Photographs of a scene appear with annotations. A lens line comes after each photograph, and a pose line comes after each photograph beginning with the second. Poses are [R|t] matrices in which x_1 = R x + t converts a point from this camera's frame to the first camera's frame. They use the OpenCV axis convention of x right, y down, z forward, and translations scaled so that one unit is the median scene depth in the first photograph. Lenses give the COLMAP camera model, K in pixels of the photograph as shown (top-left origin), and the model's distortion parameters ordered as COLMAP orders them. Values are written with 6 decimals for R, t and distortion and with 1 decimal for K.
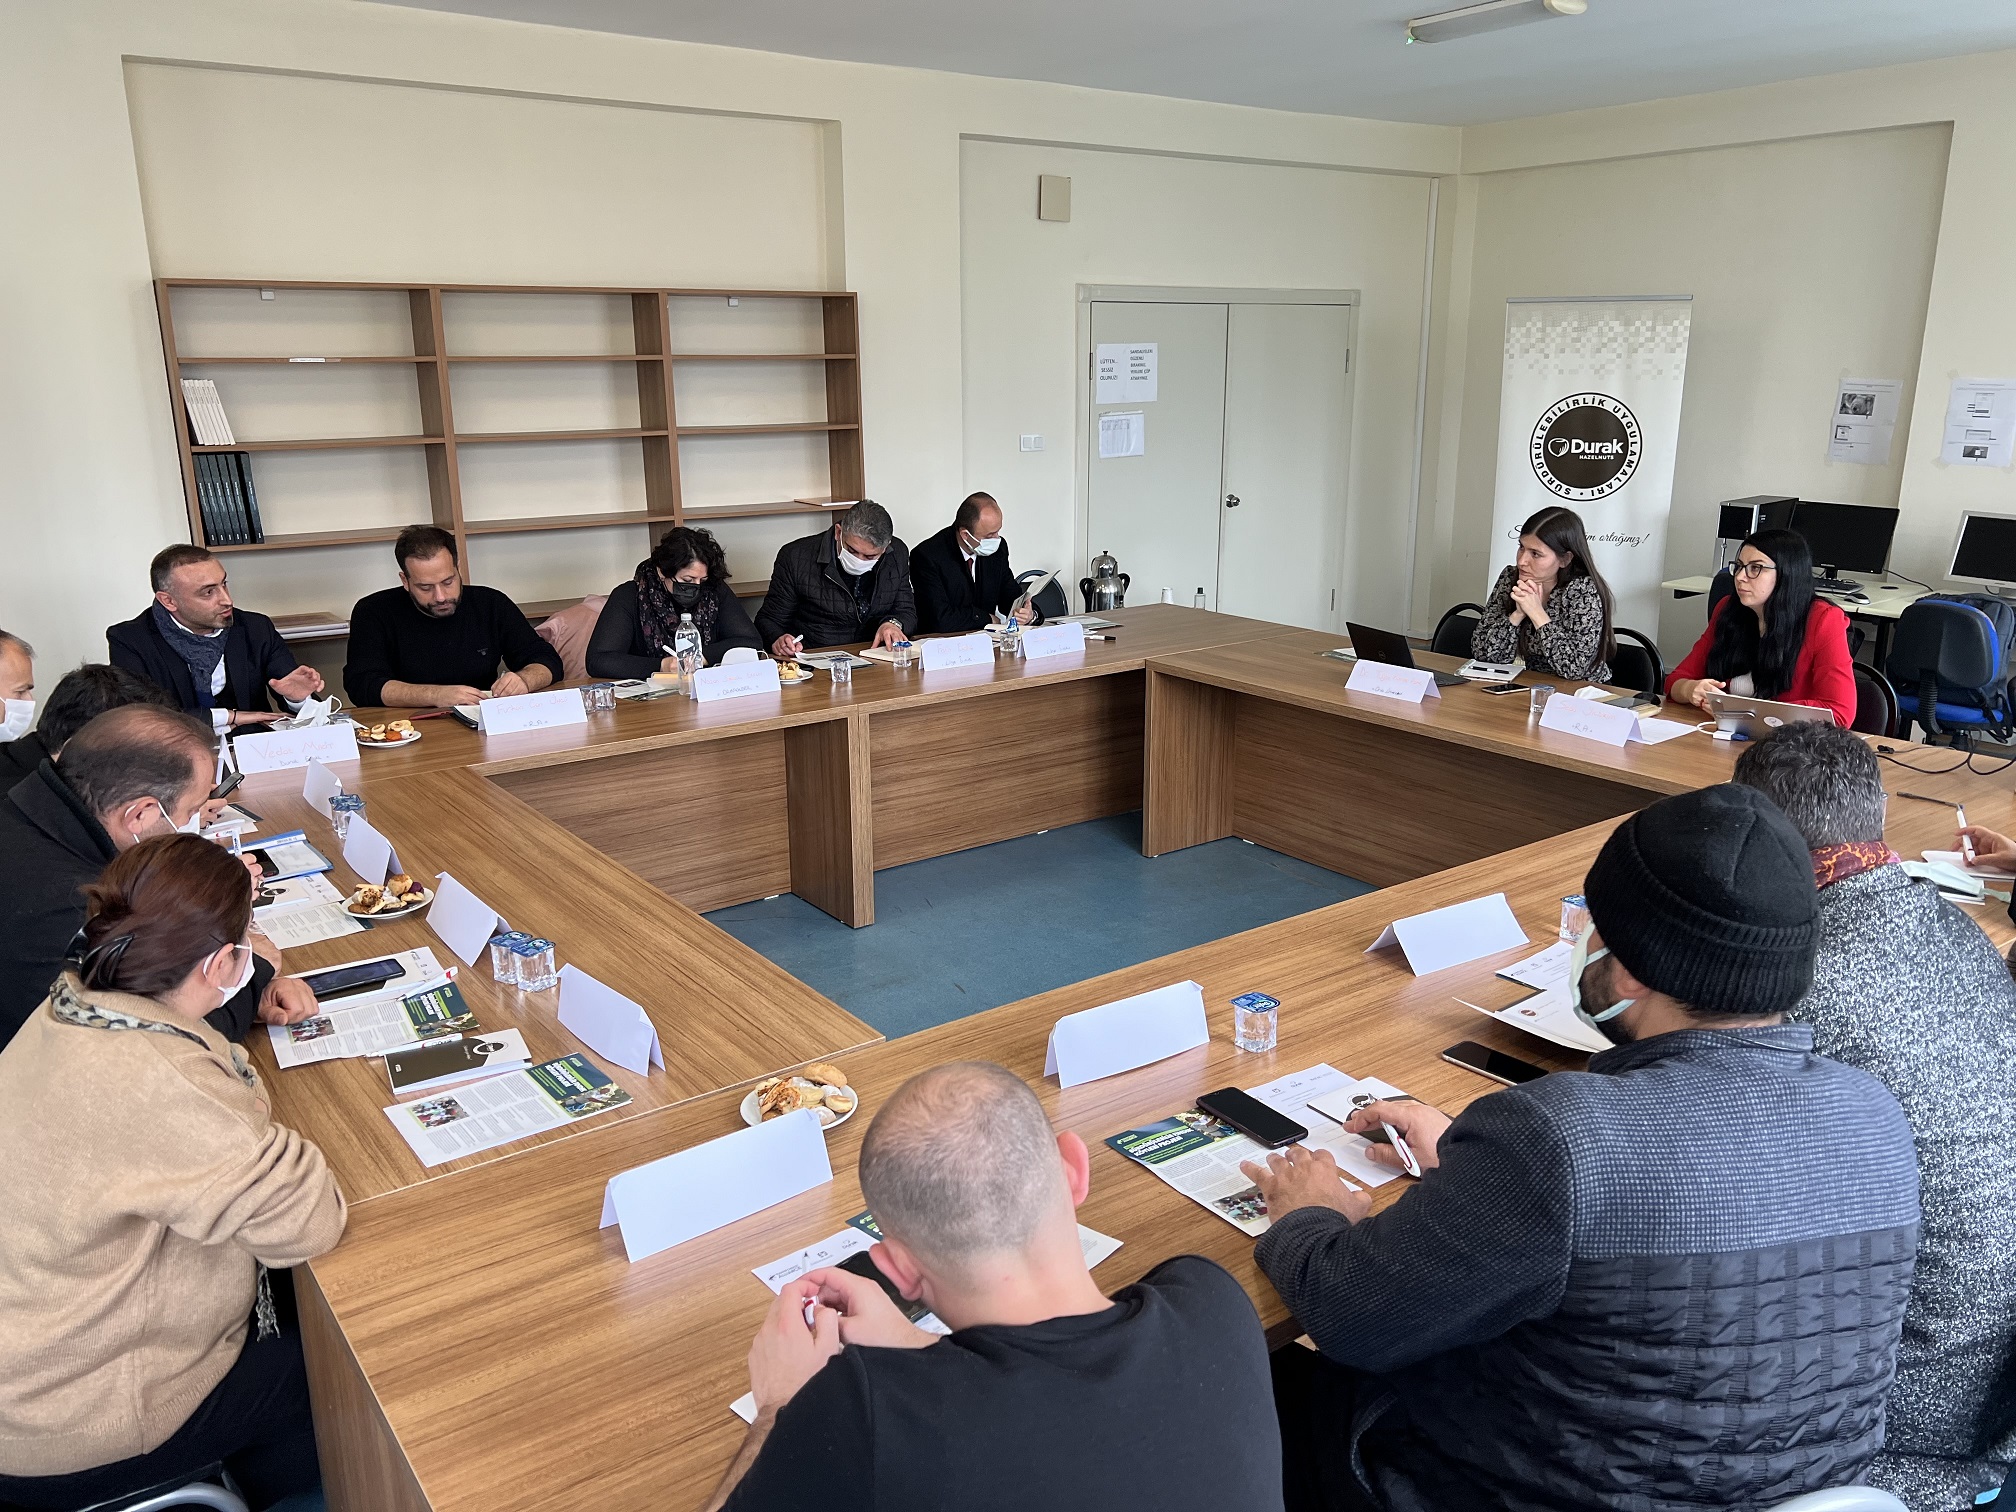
lens RADIAL K [[1538.0, 0, 1011.2], [0, 1538.0, 758.1], [0, 0, 1]] dist [0.053358, -0.058648]
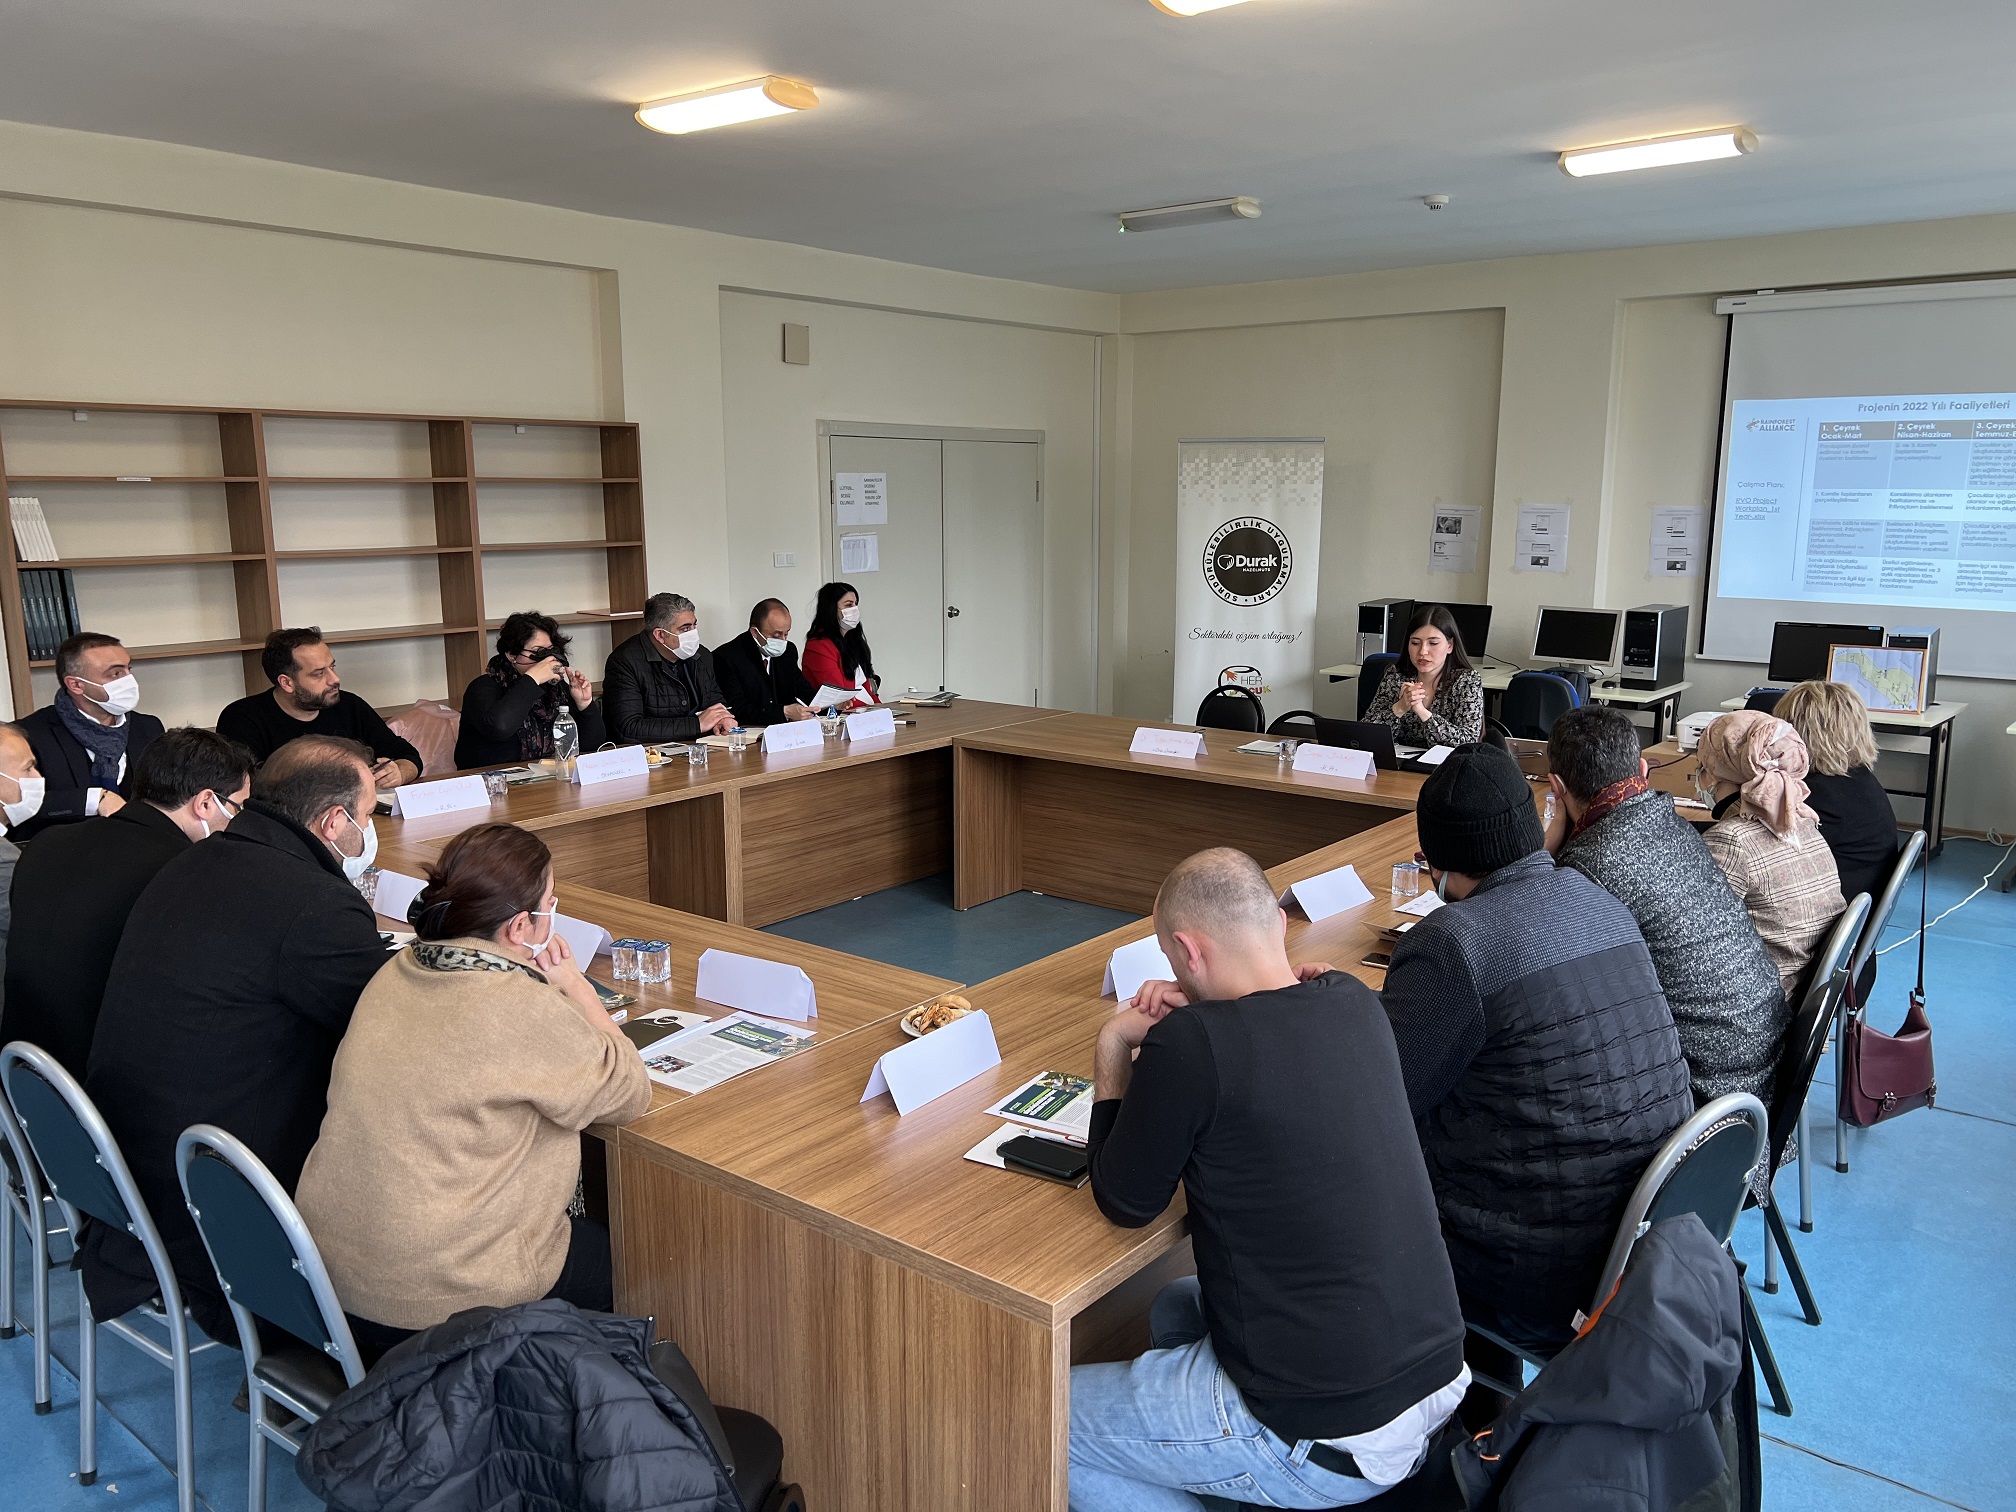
lens RADIAL K [[1540.7, 0, 1011.0], [0, 1540.7, 776.9], [0, 0, 1]] dist [0.061433, -0.090724]
pose [[0.963650, -0.044565, 0.263425, -0.147909], [0.064020, 0.995781, -0.065733, 0.037222], [-0.259384, 0.080208, 0.962438, -0.103880]]
